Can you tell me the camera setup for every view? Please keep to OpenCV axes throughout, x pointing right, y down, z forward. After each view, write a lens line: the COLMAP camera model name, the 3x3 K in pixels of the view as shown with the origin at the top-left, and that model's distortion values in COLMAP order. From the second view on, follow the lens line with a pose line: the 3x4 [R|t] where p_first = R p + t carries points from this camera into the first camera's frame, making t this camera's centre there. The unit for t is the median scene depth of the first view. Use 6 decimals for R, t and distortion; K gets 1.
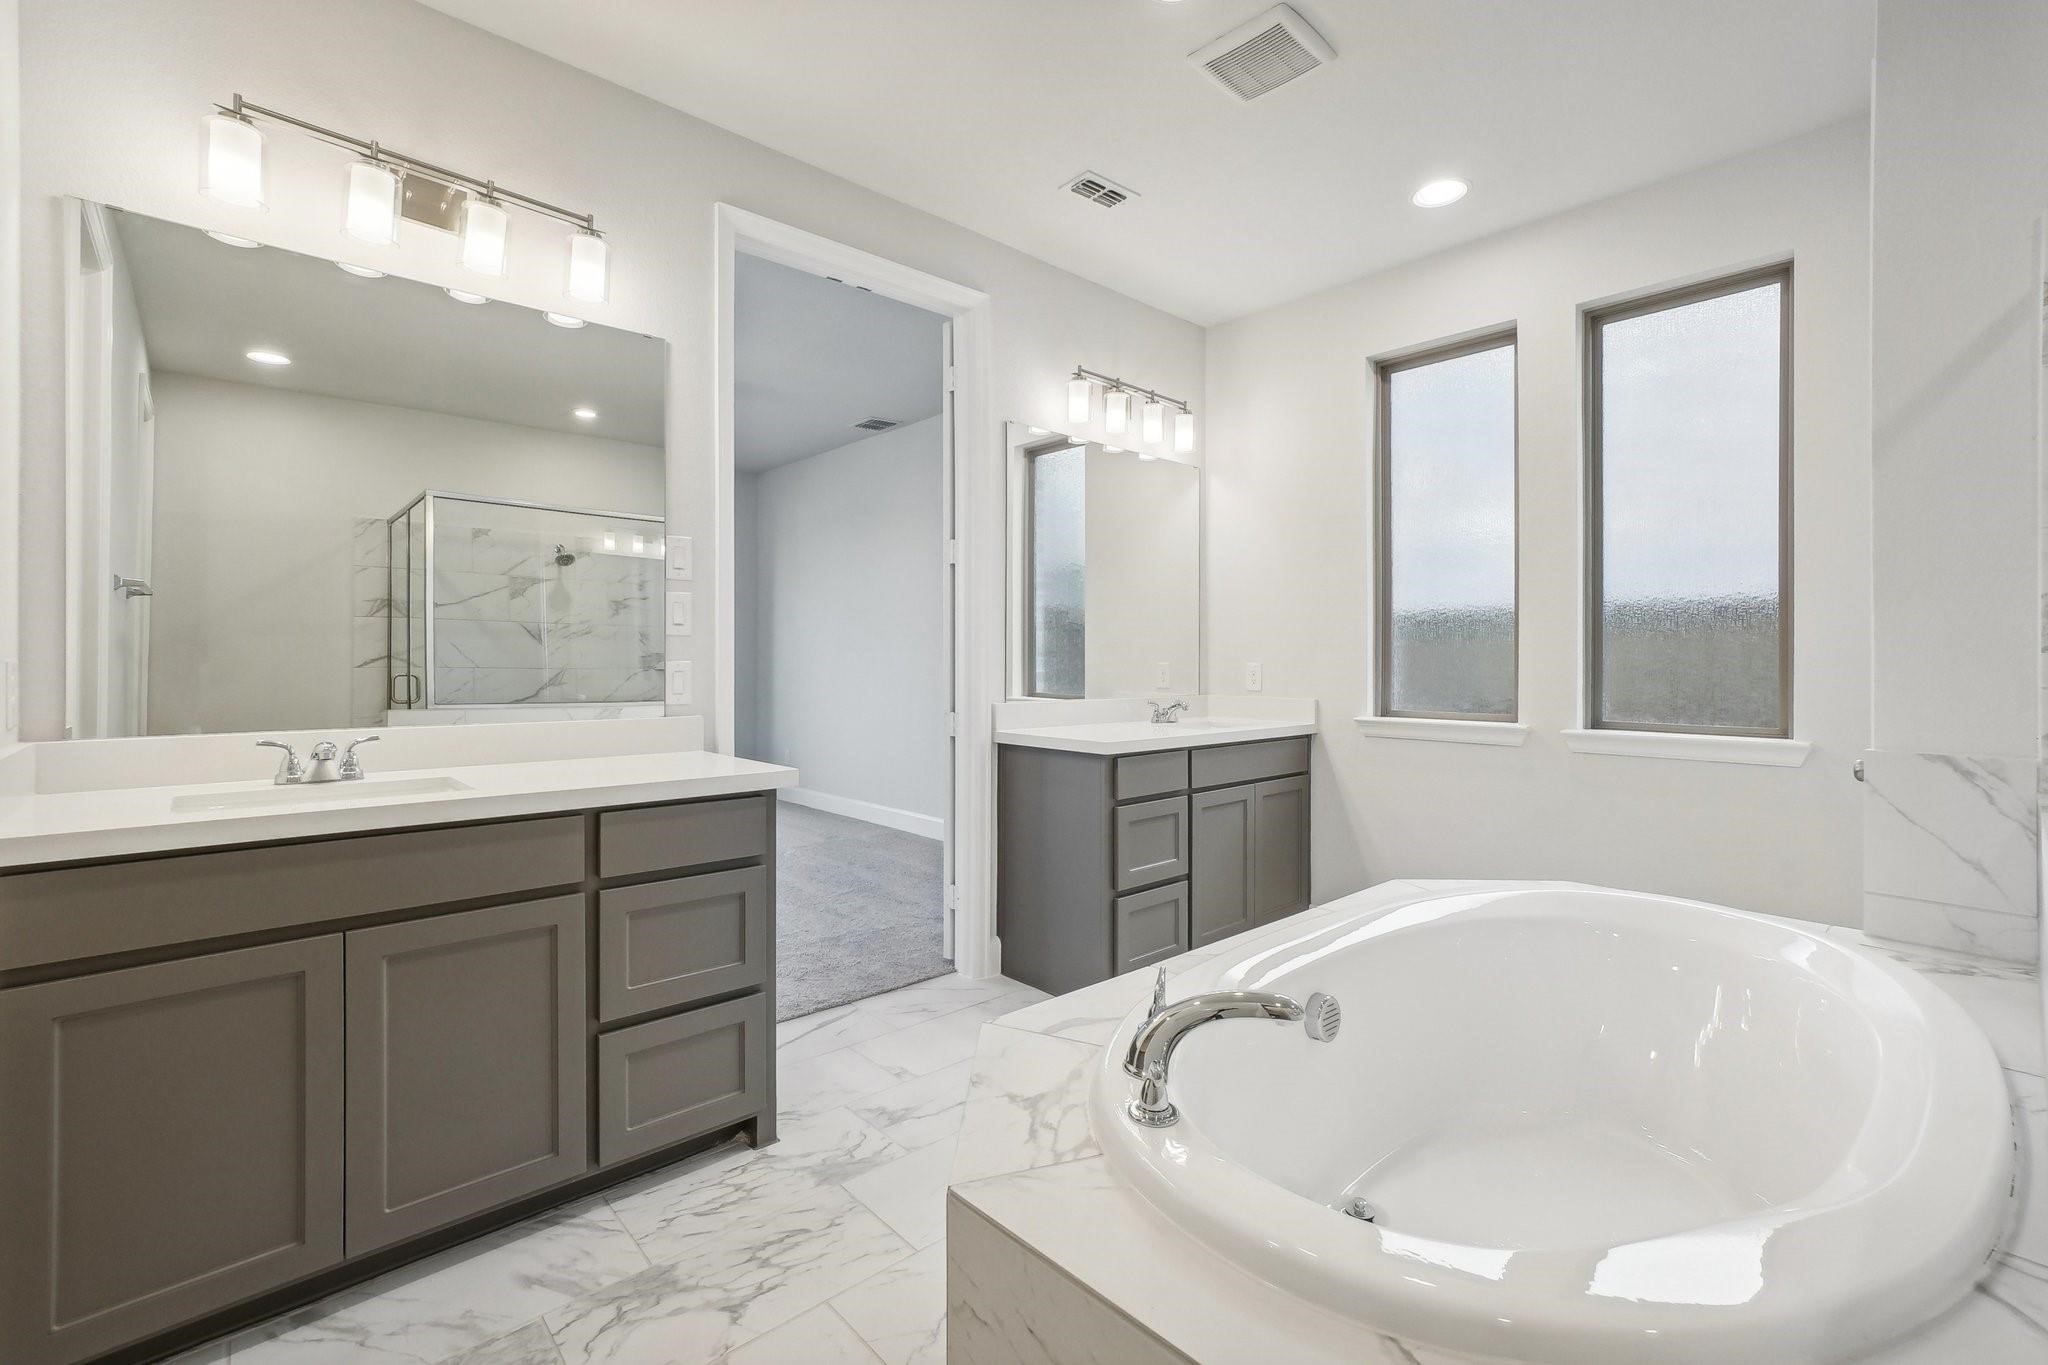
lens RADIAL K [[887.1, 0, 1001.9], [0, 887.1, 668.9], [0, 0, 1]] dist [0.008087, 0.000145]
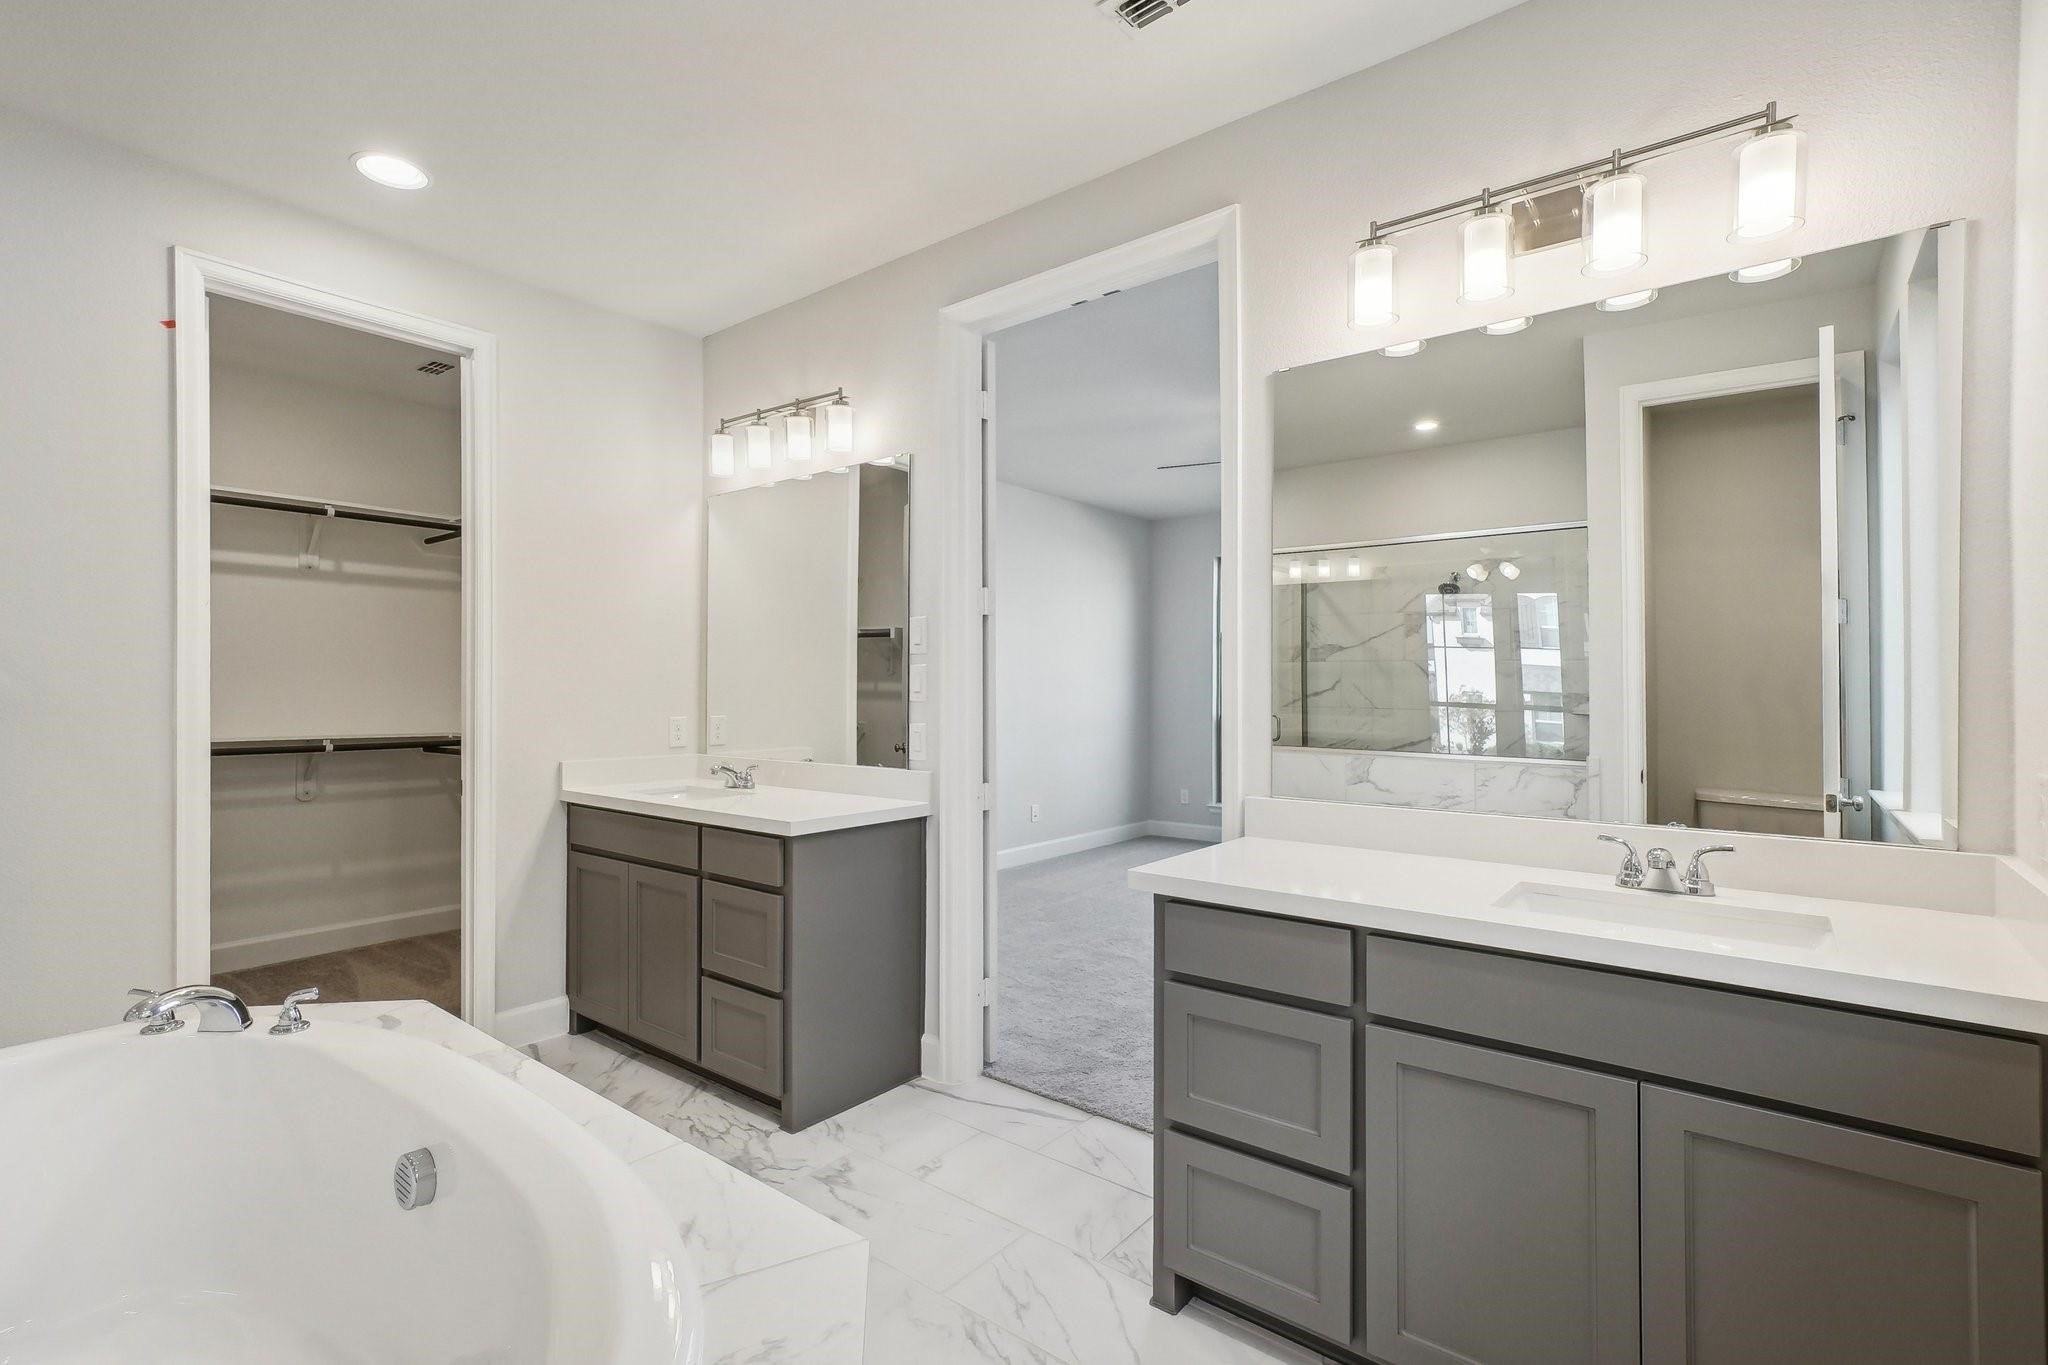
lens RADIAL K [[931.7, 0, 996.9], [0, 931.7, 670.4], [0, 0, 1]] dist [0.002466, 0.000402]
pose [[0.154645, -0.019917, -0.987769, 0.676298], [0.001493, 0.999800, -0.019926, -0.039364], [0.987969, 0.001607, 0.154644, 0.707371]]
